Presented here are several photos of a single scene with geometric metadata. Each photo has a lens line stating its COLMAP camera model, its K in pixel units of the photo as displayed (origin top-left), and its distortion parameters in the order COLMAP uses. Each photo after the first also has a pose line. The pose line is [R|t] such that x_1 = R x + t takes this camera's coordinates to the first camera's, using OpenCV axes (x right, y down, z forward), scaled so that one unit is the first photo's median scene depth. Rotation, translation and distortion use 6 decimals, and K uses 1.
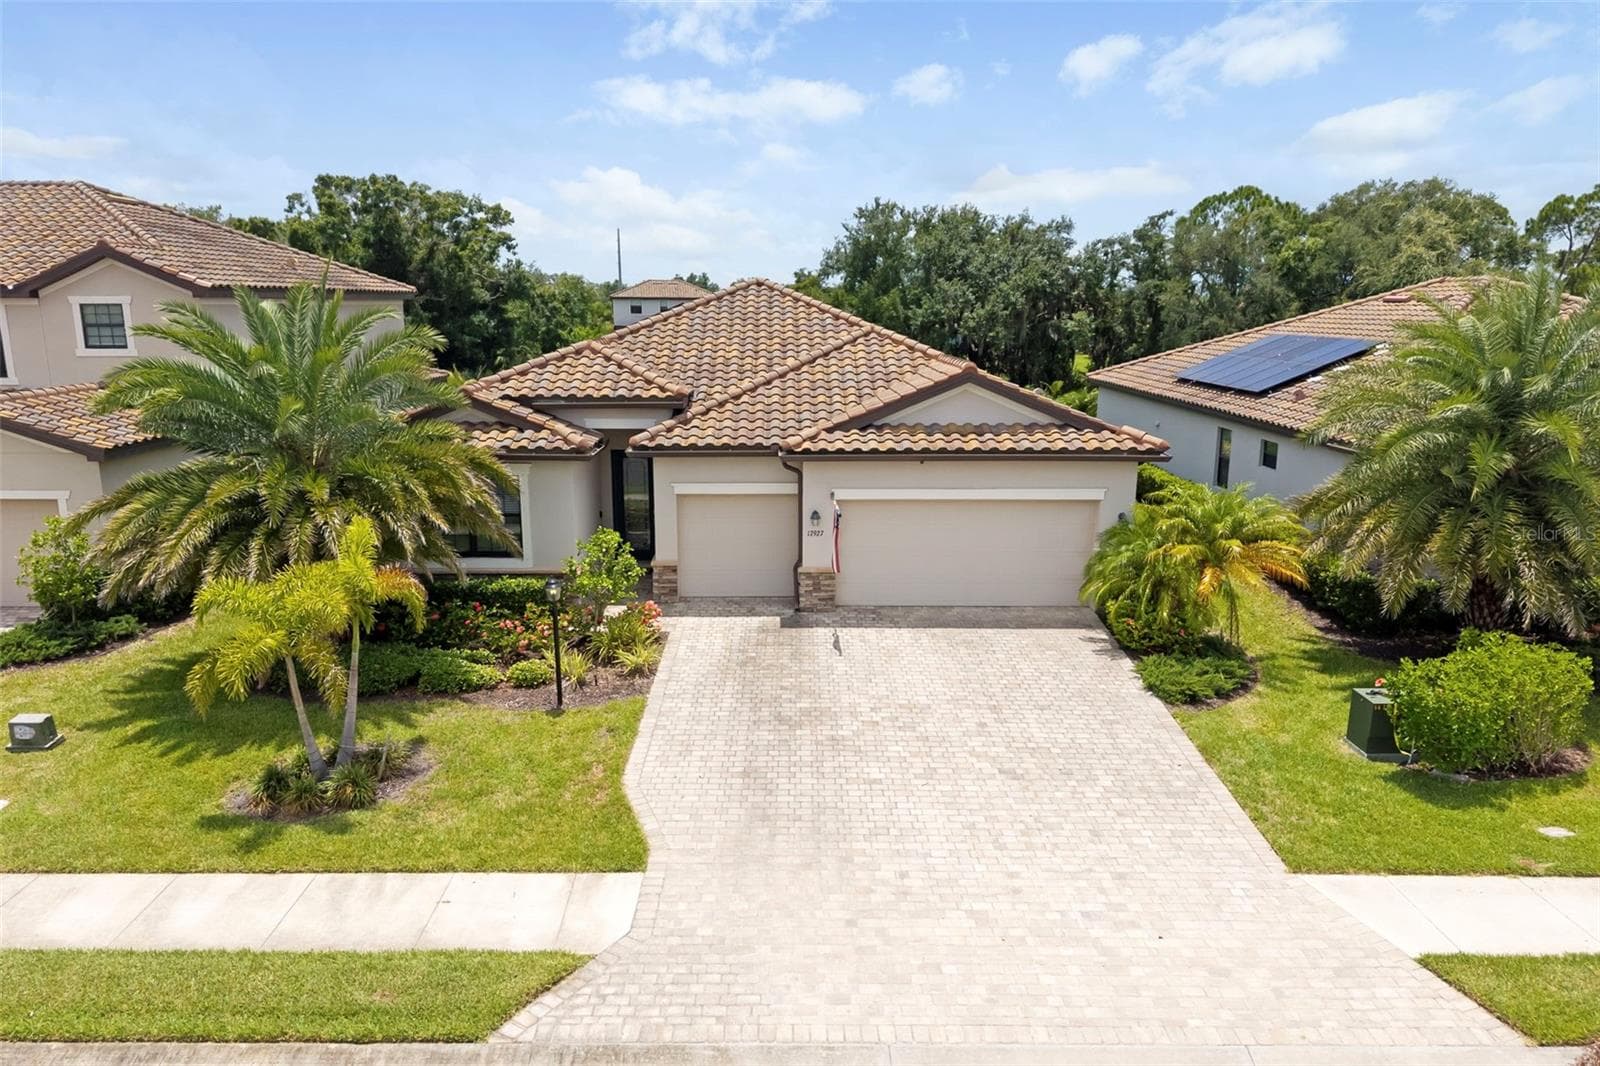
lens RADIAL K [[1091.9, 0, 800.0], [0, 1091.9, 533.0], [0, 0, 1]] dist [0.050764, -0.058852]
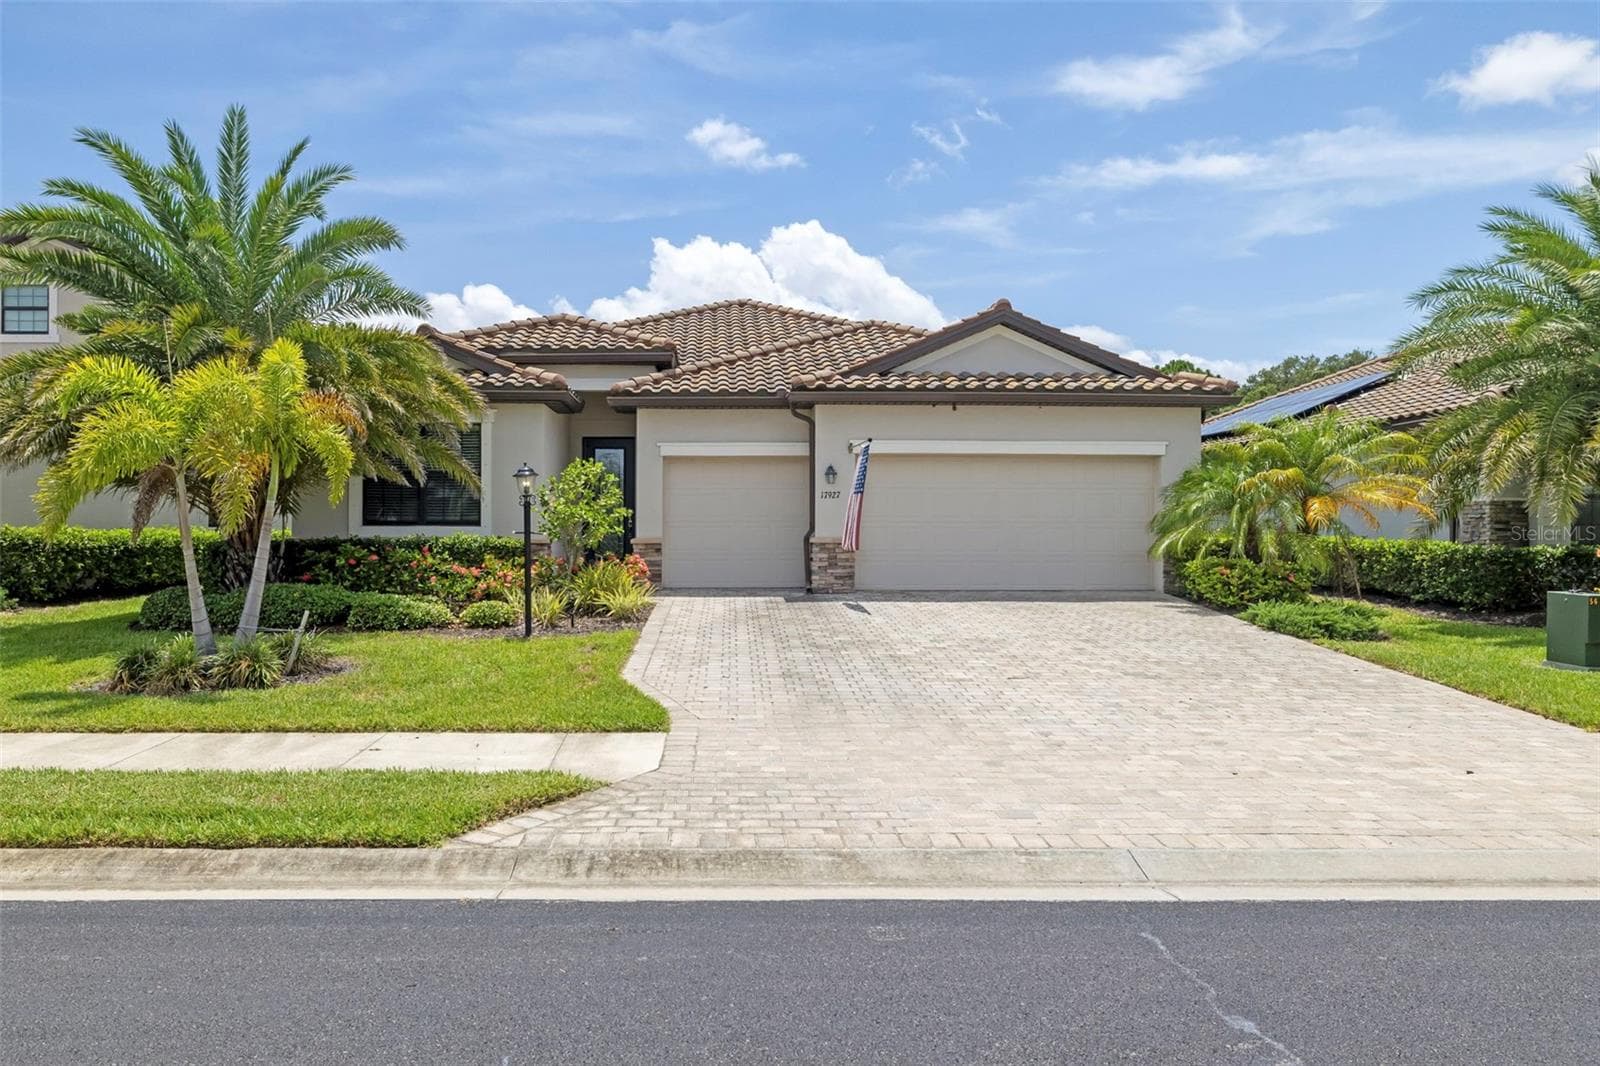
lens RADIAL K [[1086.2, 0, 752.3], [0, 1086.2, 533.7], [0, 0, 1]] dist [0.004839, 0.000973]
pose [[0.999861, -0.005070, 0.015892, -0.096776], [0.008083, 0.980641, -0.195648, 0.312799], [-0.014593, 0.195750, 0.980545, 0.306086]]
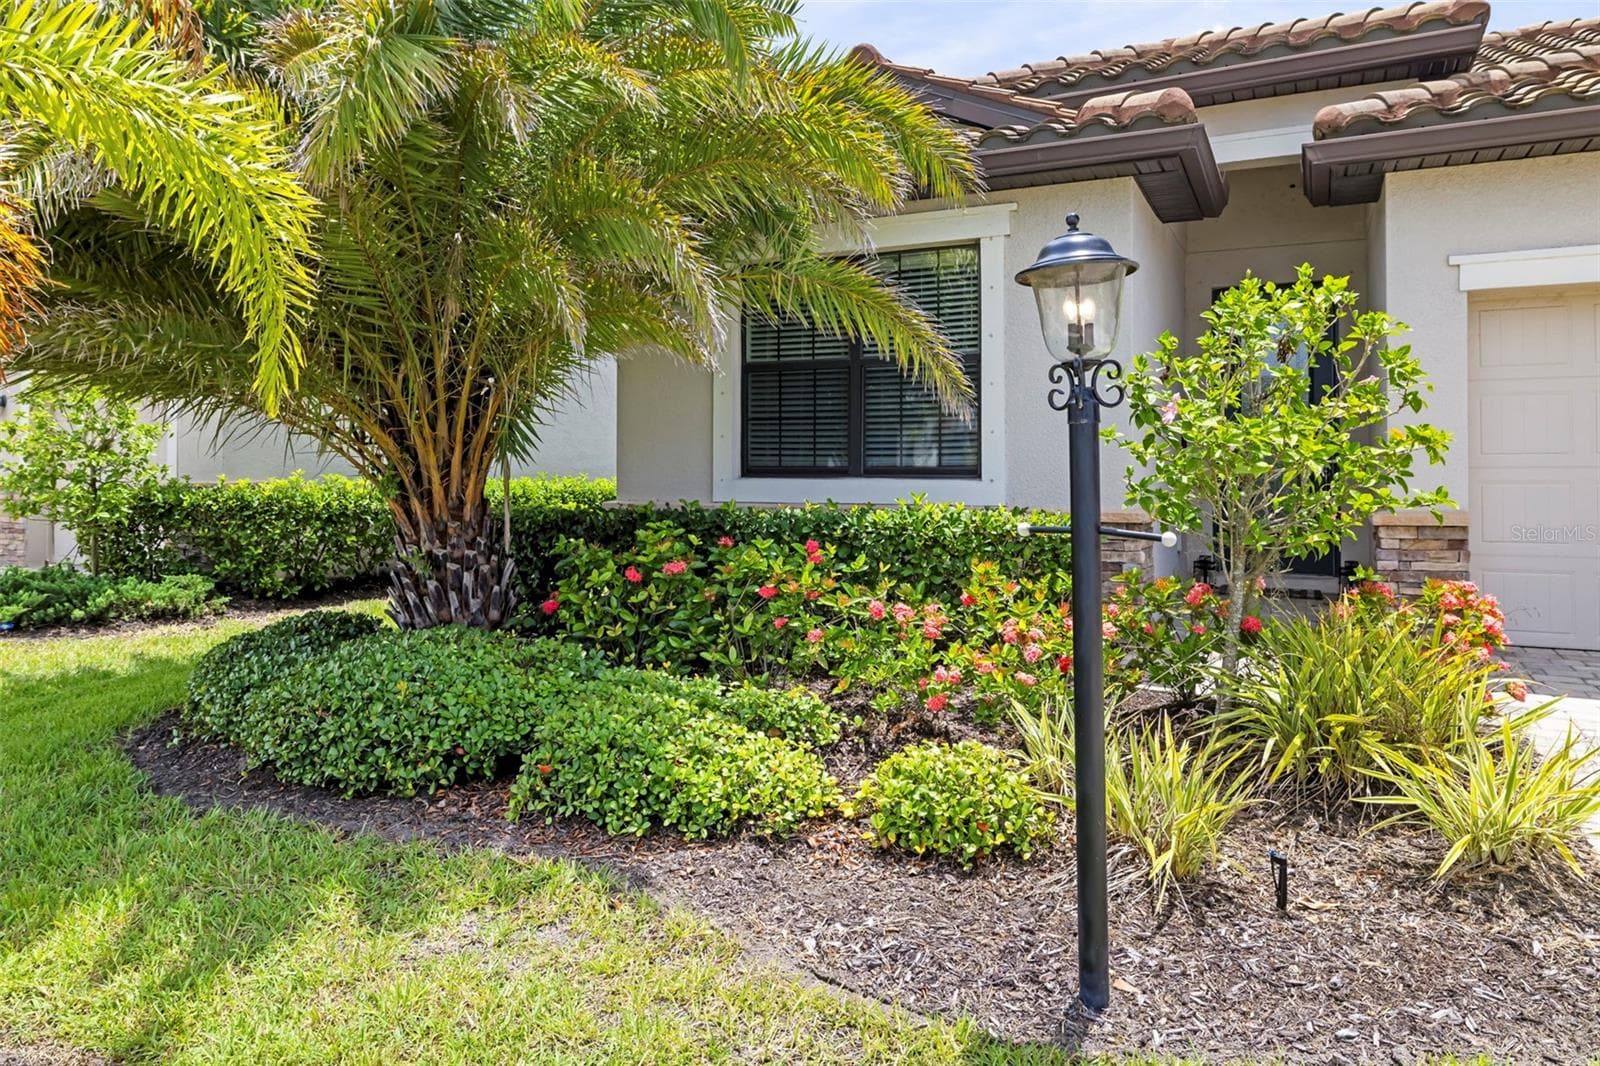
lens RADIAL K [[1094.1, 0, 743.0], [0, 1094.1, 454.9], [0, 0, 1]] dist [-0.003680, -0.003540]
pose [[0.875323, -0.012173, -0.483385, -0.242723], [-0.091632, 0.977393, -0.190543, 0.146534], [0.474776, 0.211080, 0.854419, 1.072897]]
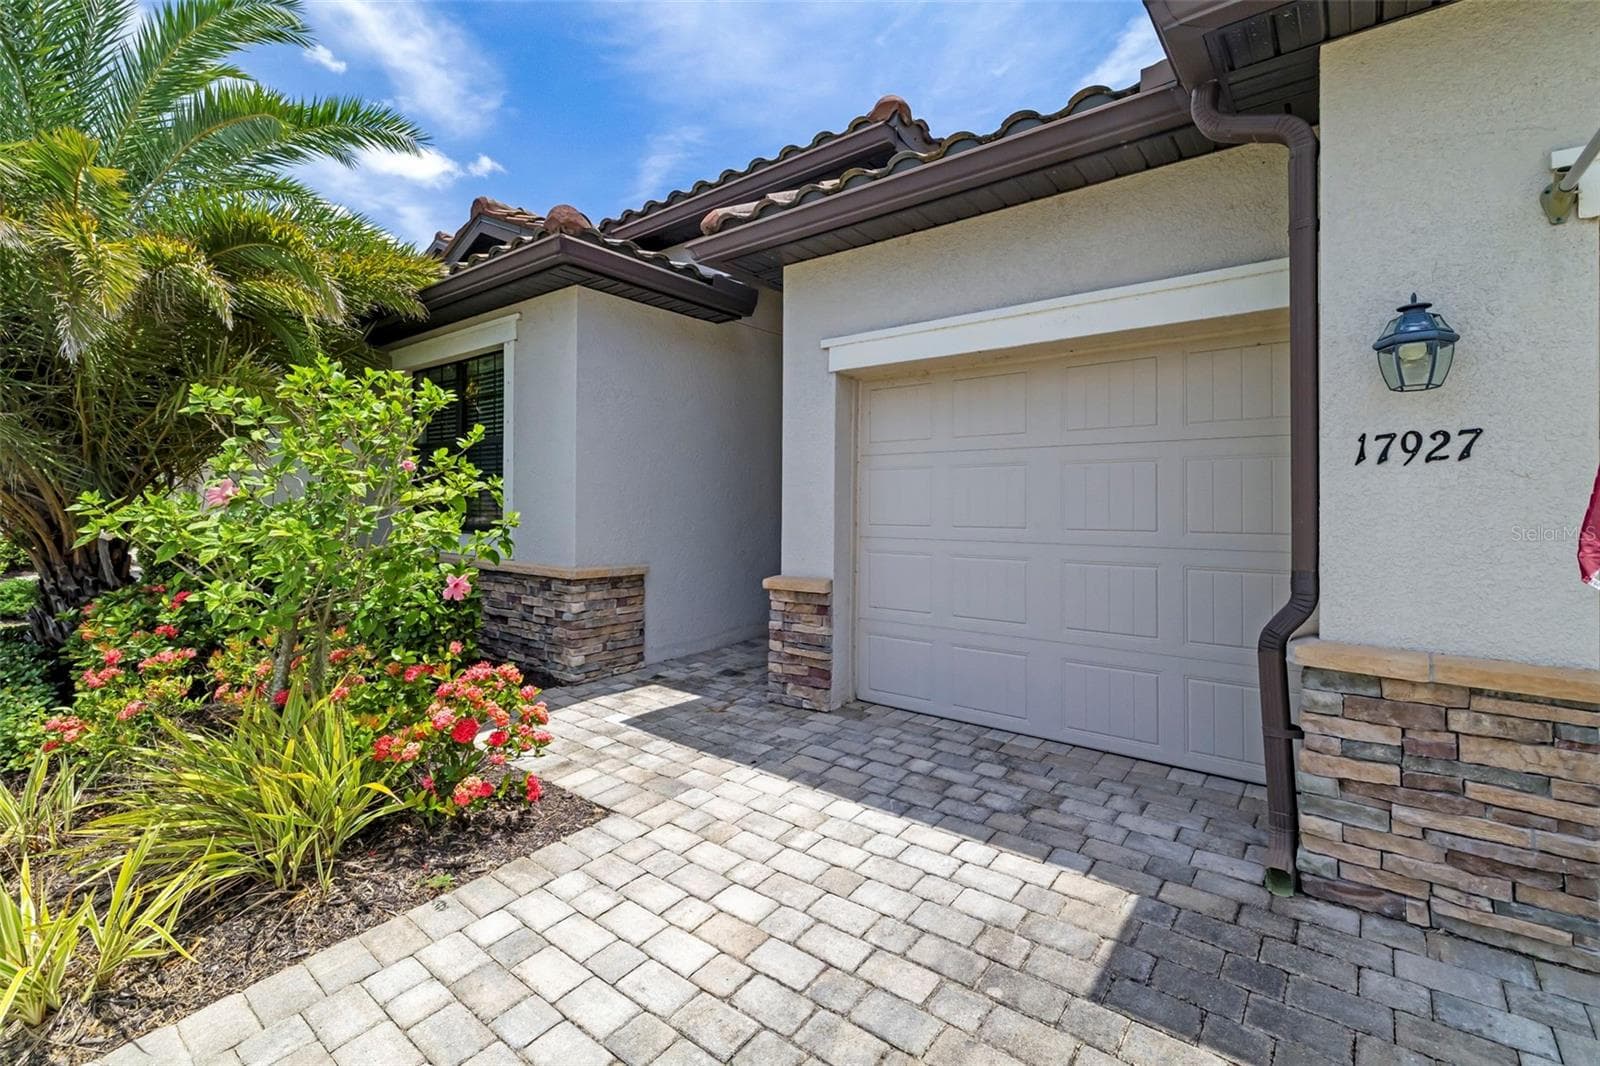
lens RADIAL K [[712.7, 0, 743.3], [0, 712.7, 497.4], [0, 0, 1]] dist [0.002084, 0.000863]
pose [[0.745133, -0.006493, -0.666884, 0.017159], [-0.135751, 0.977541, -0.161198, 0.065525], [0.652953, 0.210644, 0.727517, 1.387089]]
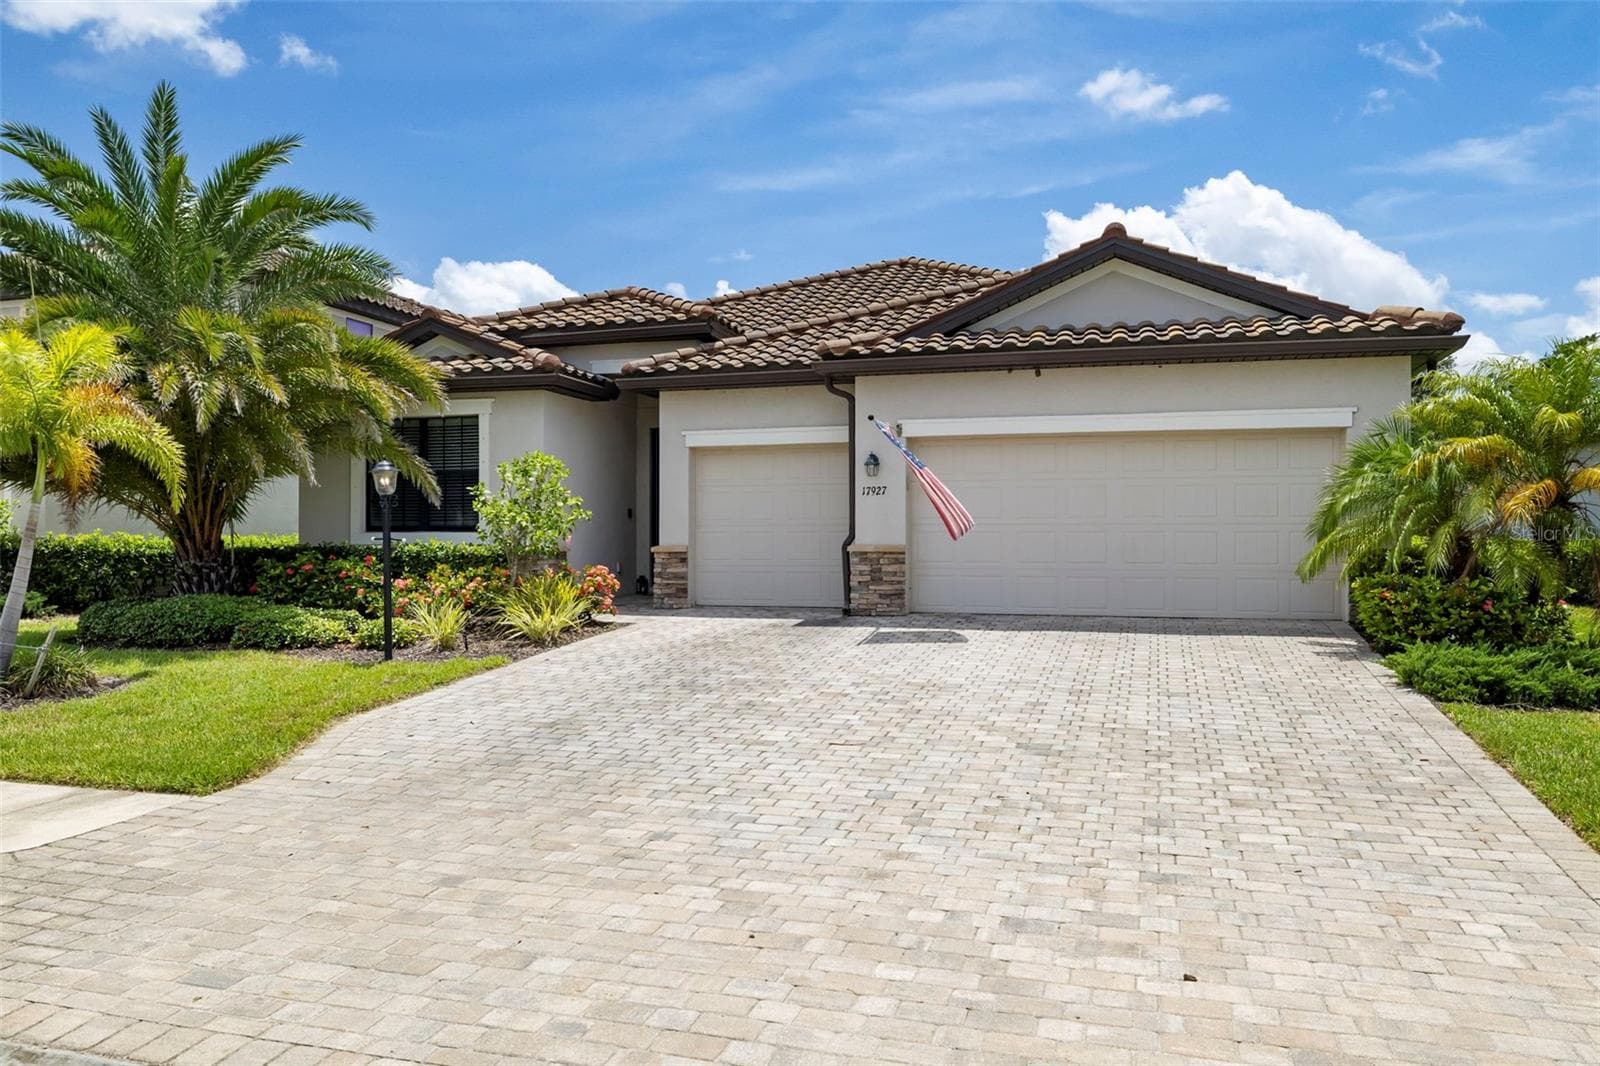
lens RADIAL K [[1194.2, 0, 764.7], [0, 1194.2, 532.7], [0, 0, 1]] dist [-0.002941, 0.002002]
pose [[0.951950, -0.008225, -0.306142, 0.281263], [-0.054734, 0.978975, -0.196497, 0.276468], [0.301322, 0.203812, 0.931486, 0.513455]]
